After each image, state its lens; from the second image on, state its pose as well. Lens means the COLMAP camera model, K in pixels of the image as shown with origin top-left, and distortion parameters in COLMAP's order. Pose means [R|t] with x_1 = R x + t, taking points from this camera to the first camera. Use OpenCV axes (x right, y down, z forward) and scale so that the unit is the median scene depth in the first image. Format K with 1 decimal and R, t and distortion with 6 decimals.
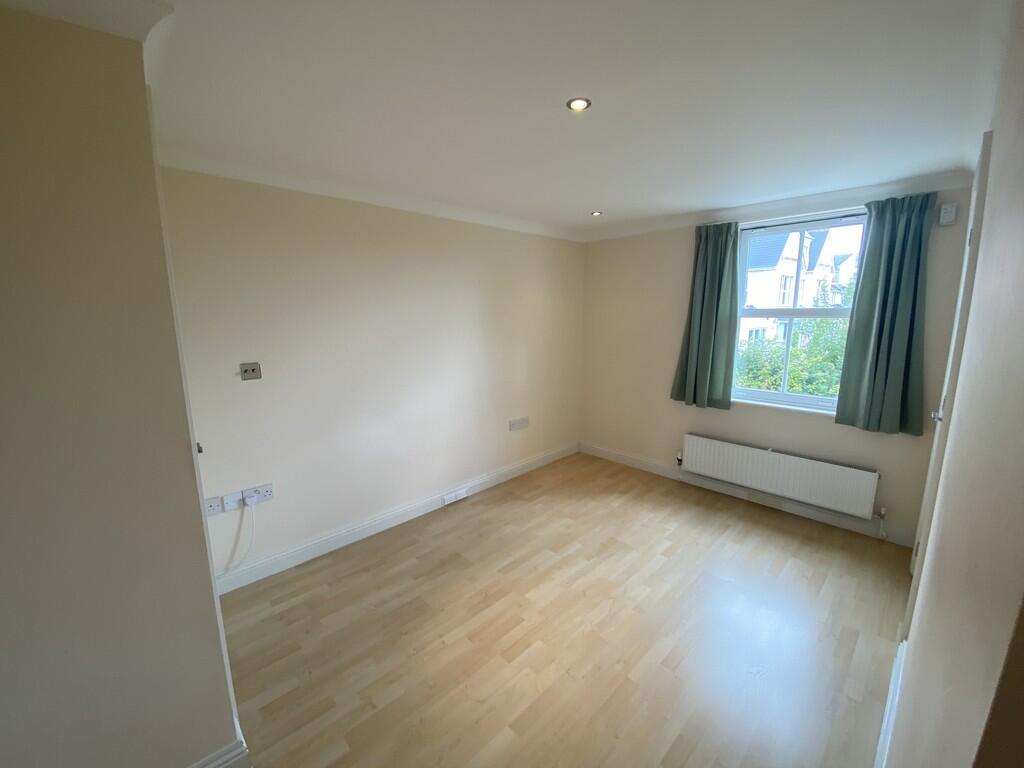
lens RADIAL K [[417.2, 0, 512.0], [0, 417.2, 384.0], [0, 0, 1]] dist [-0.000373, -0.000067]
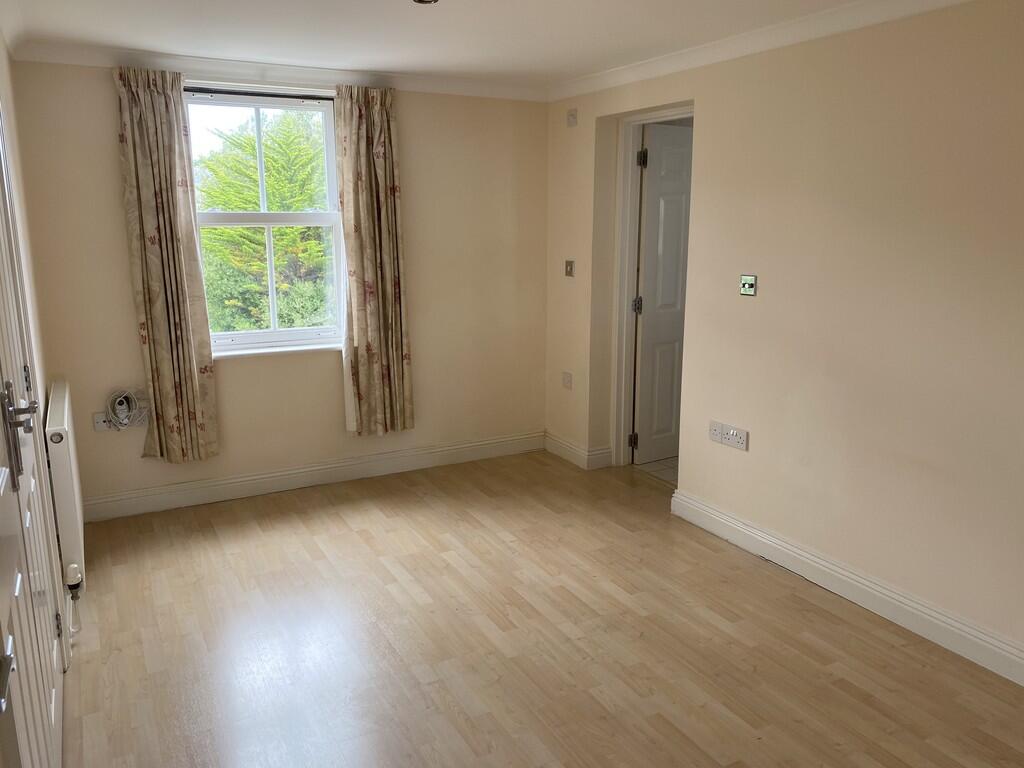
lens RADIAL K [[788.5, 0, 512.0], [0, 788.5, 384.0], [0, 0, 1]] dist [-0.002436, -0.000543]
pose [[0.267894, -0.190174, 0.944493, -0.650747], [0.164784, 0.974924, 0.149563, -0.034529], [-0.949252, 0.115570, 0.292514, 0.279976]]
